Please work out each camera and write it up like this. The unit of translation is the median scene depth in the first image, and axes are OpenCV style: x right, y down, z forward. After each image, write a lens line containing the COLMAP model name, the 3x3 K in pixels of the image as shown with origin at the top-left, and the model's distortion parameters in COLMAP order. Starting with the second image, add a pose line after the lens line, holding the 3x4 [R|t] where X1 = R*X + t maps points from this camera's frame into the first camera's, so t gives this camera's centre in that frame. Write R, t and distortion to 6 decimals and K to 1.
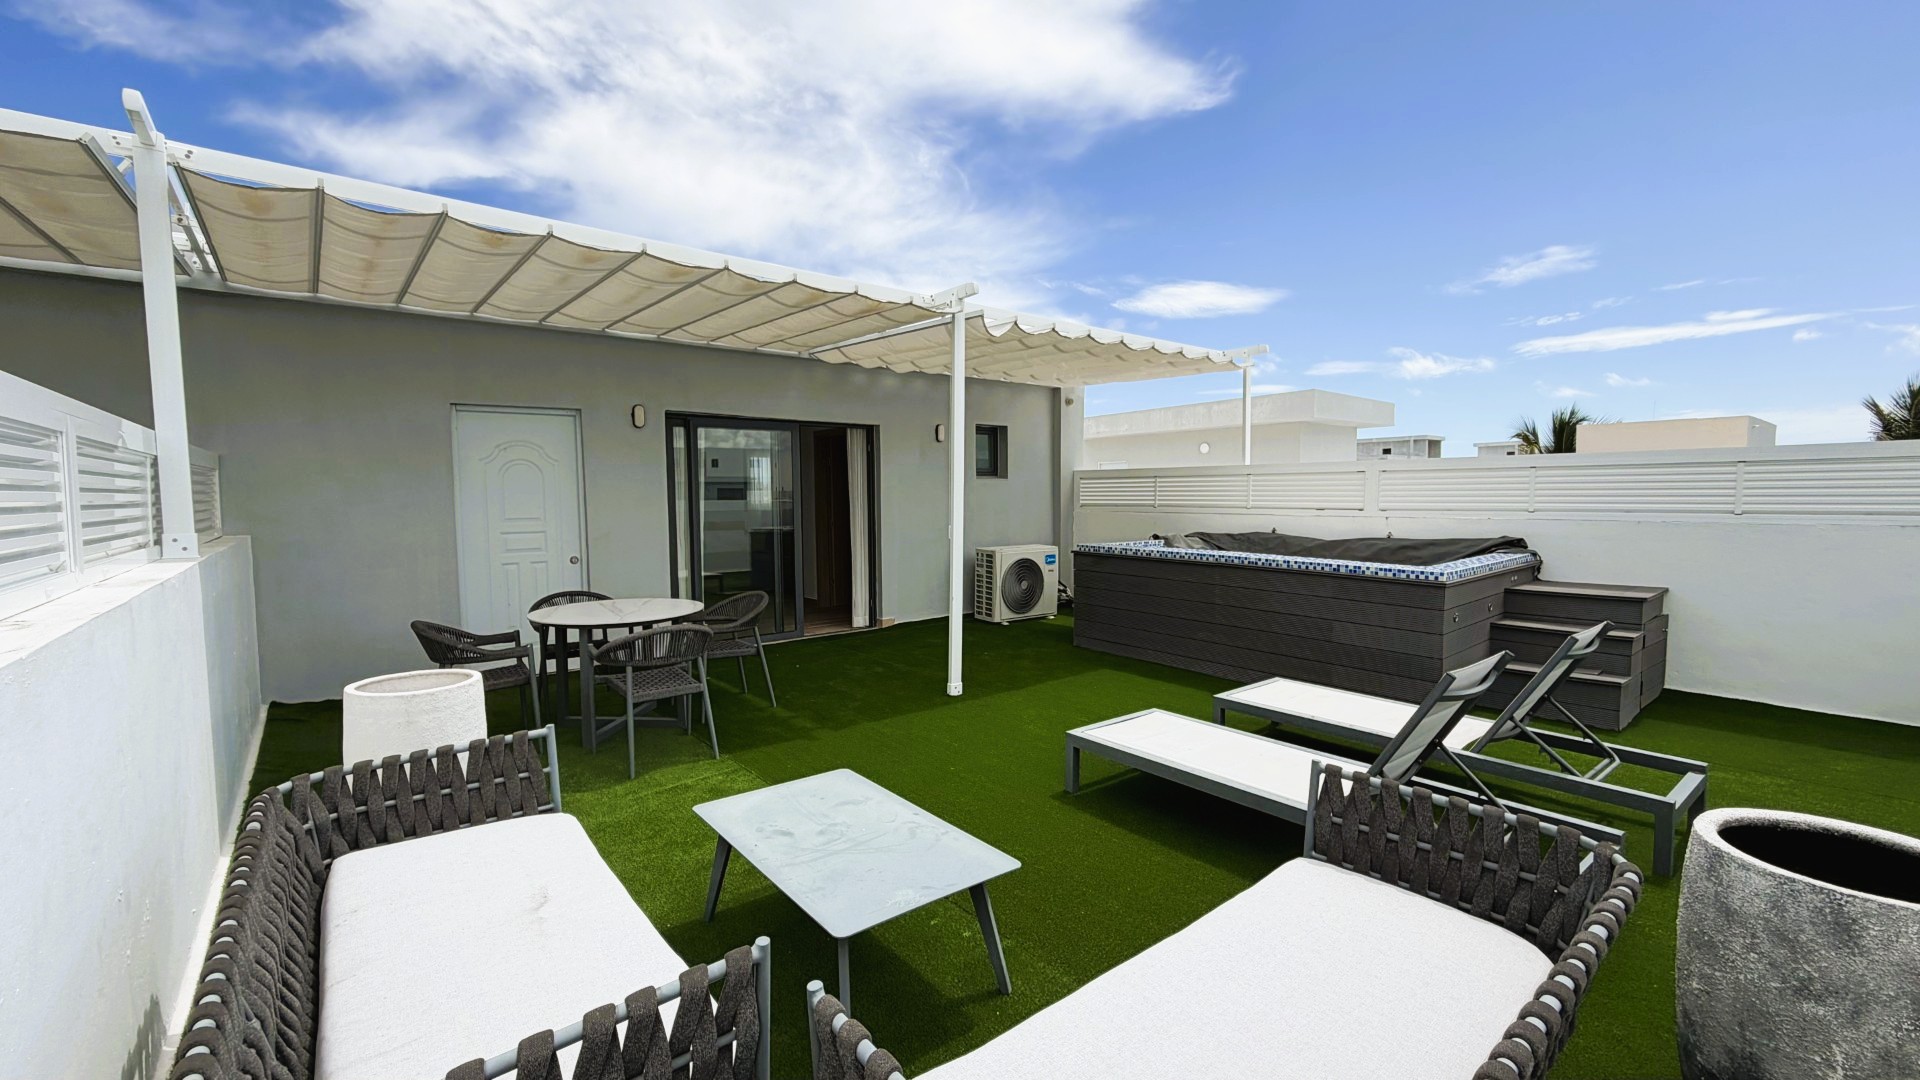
lens RADIAL K [[770.4, 0, 953.1], [0, 770.4, 537.7], [0, 0, 1]] dist [-0.002678, 0.000318]
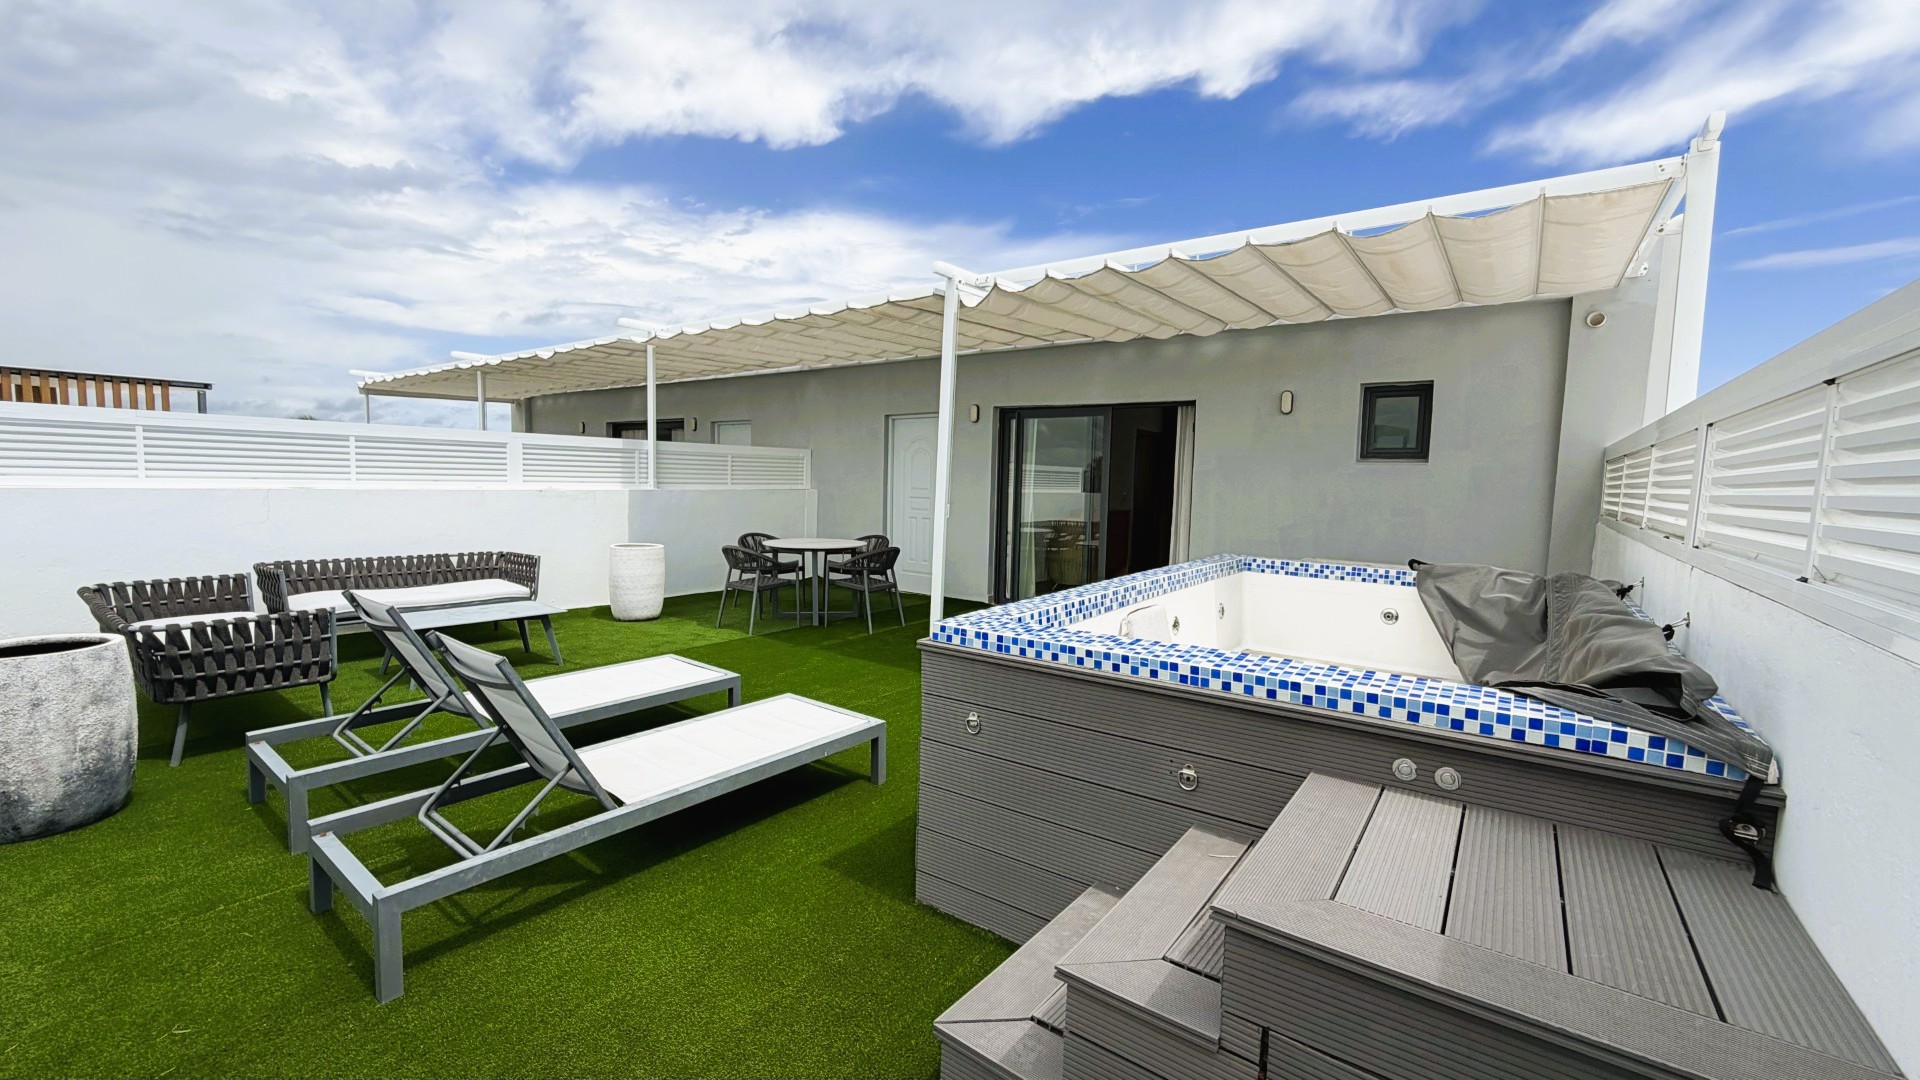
lens RADIAL K [[770.4, 0, 953.1], [0, 770.4, 537.7], [0, 0, 1]] dist [-0.002678, 0.000318]
pose [[0.234667, 0.089493, -0.967947, 0.800624], [-0.081176, 0.994079, 0.072229, -0.036768], [0.968680, 0.061625, 0.240543, 0.617374]]
